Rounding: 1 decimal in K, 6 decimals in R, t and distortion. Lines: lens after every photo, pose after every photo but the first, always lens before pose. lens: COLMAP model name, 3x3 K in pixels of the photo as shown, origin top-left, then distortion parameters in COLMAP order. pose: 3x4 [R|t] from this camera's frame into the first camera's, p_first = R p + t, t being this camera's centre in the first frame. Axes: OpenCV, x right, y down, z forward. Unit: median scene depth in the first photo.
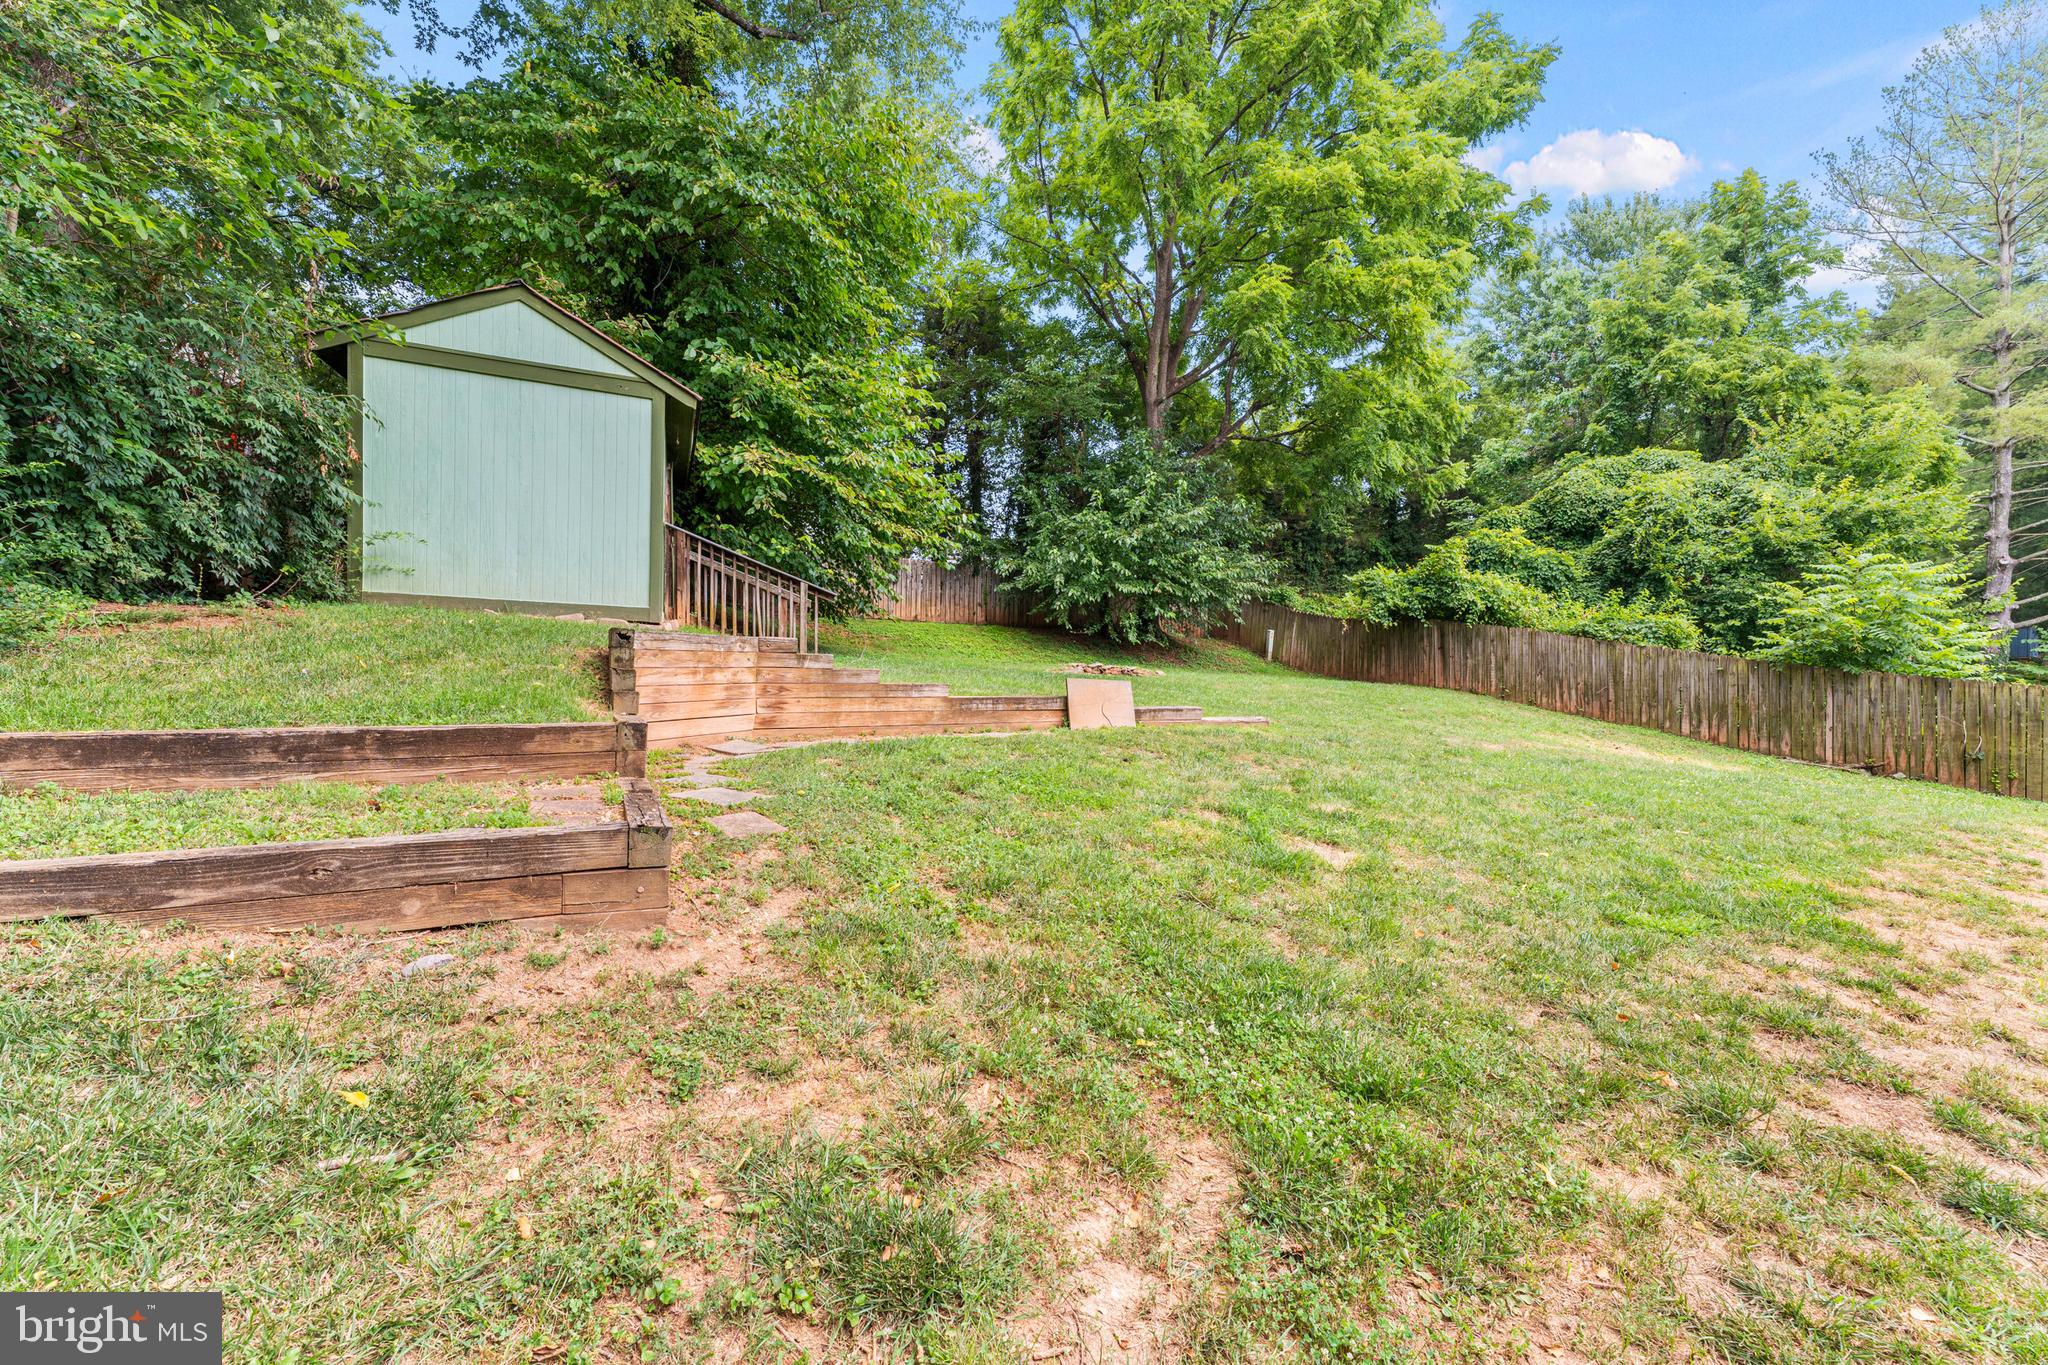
lens RADIAL K [[818.0, 0, 1024.0], [0, 818.0, 682.5], [0, 0, 1]] dist [0.003553, 0.000523]
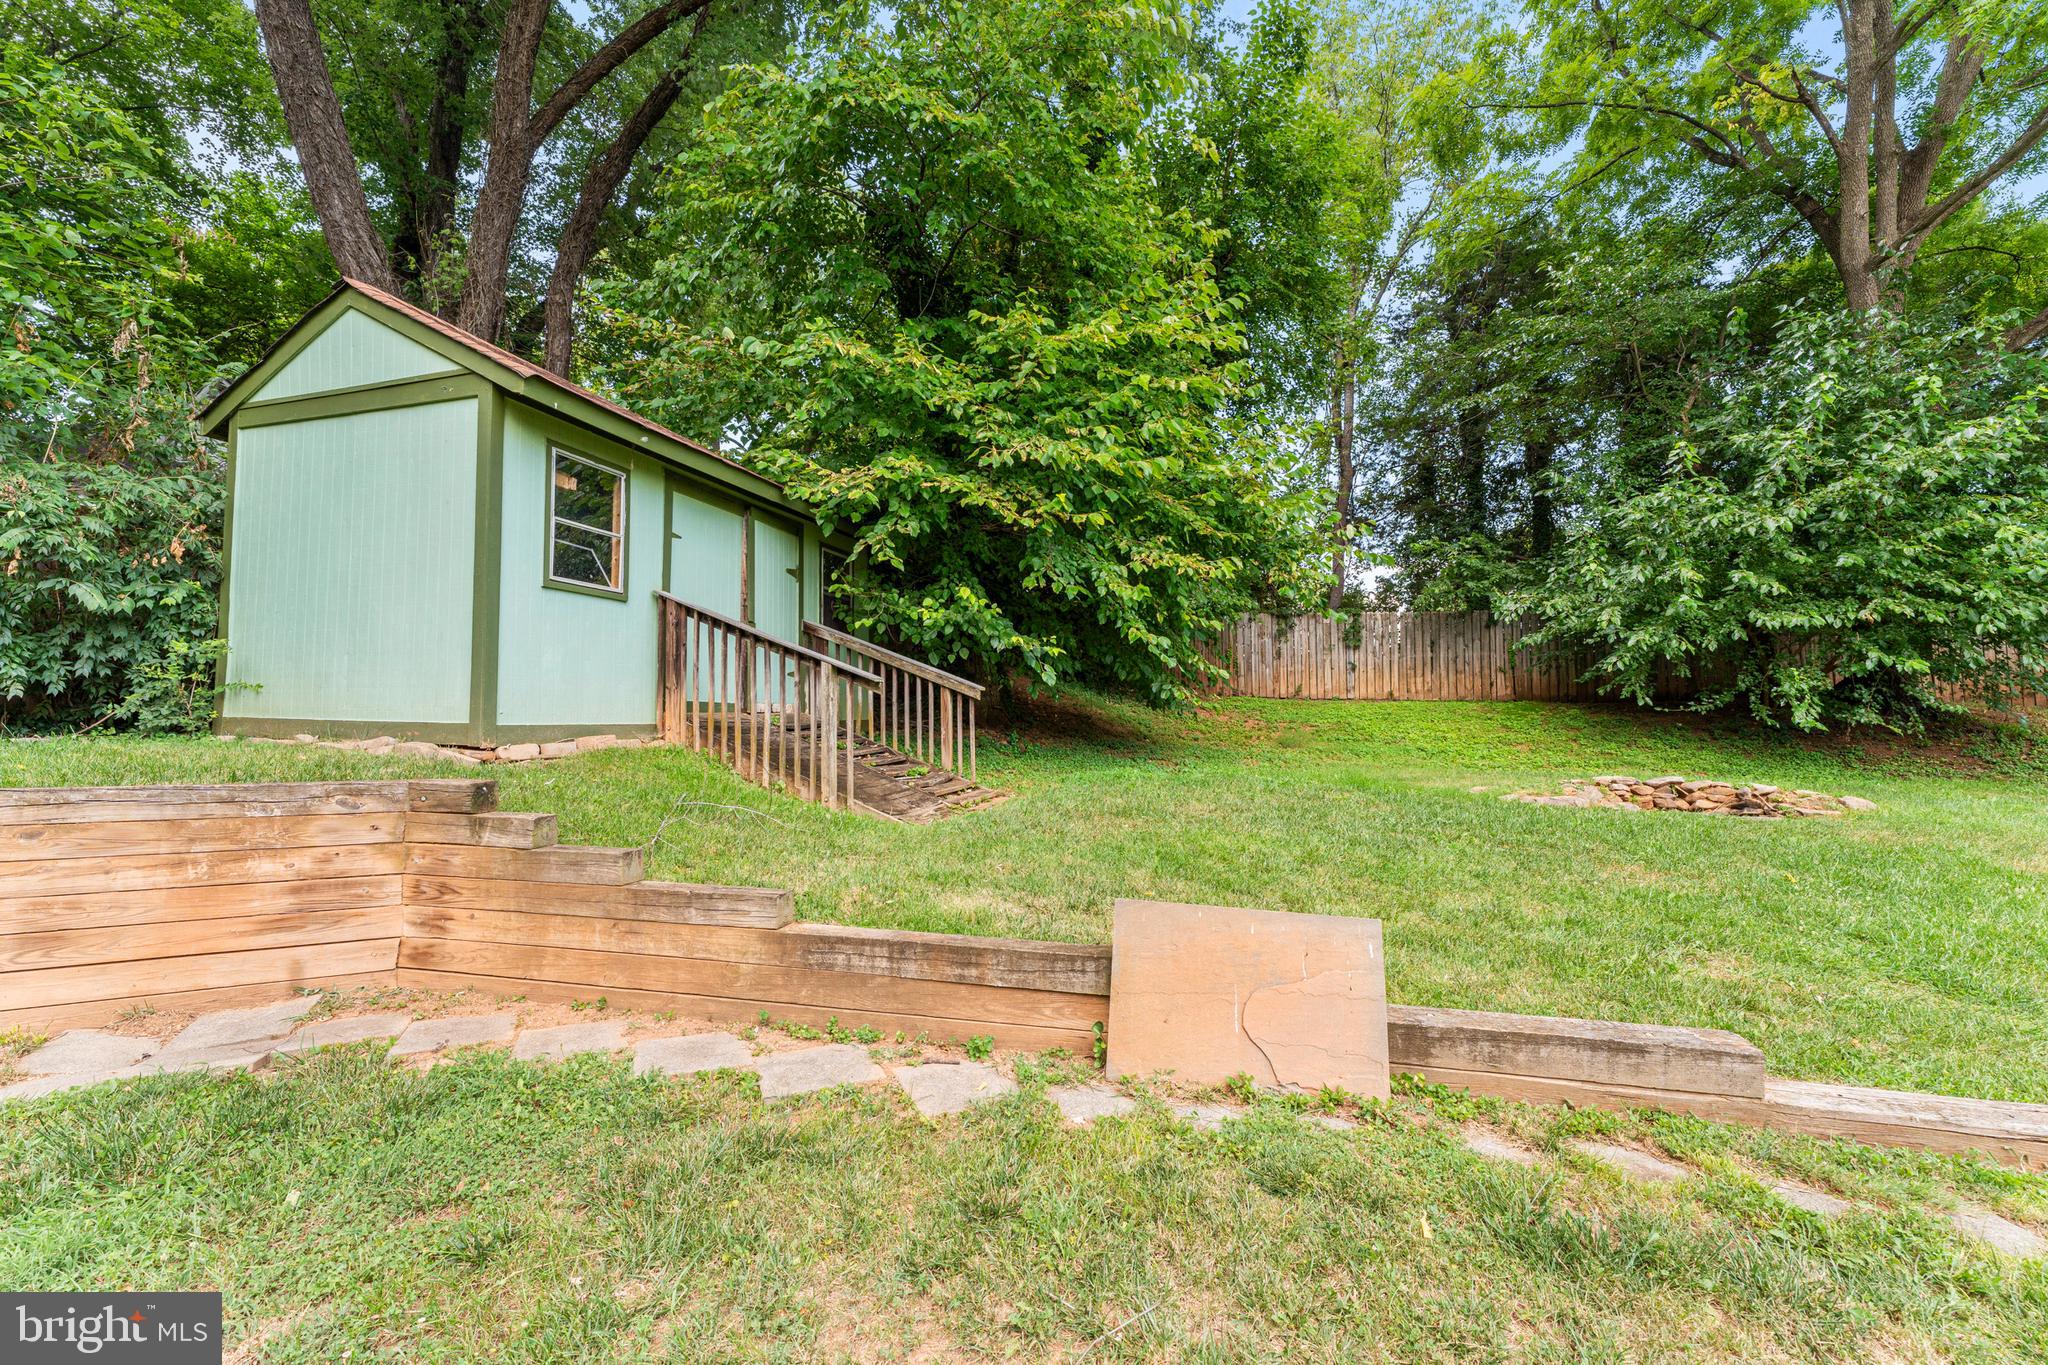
lens RADIAL K [[818.0, 0, 1024.0], [0, 818.0, 682.5], [0, 0, 1]] dist [0.003553, 0.000523]
pose [[0.748888, -0.057513, -0.660197, 0.110606], [-0.006724, 0.995516, -0.094352, -0.026985], [0.662663, 0.075098, 0.745143, 0.331461]]
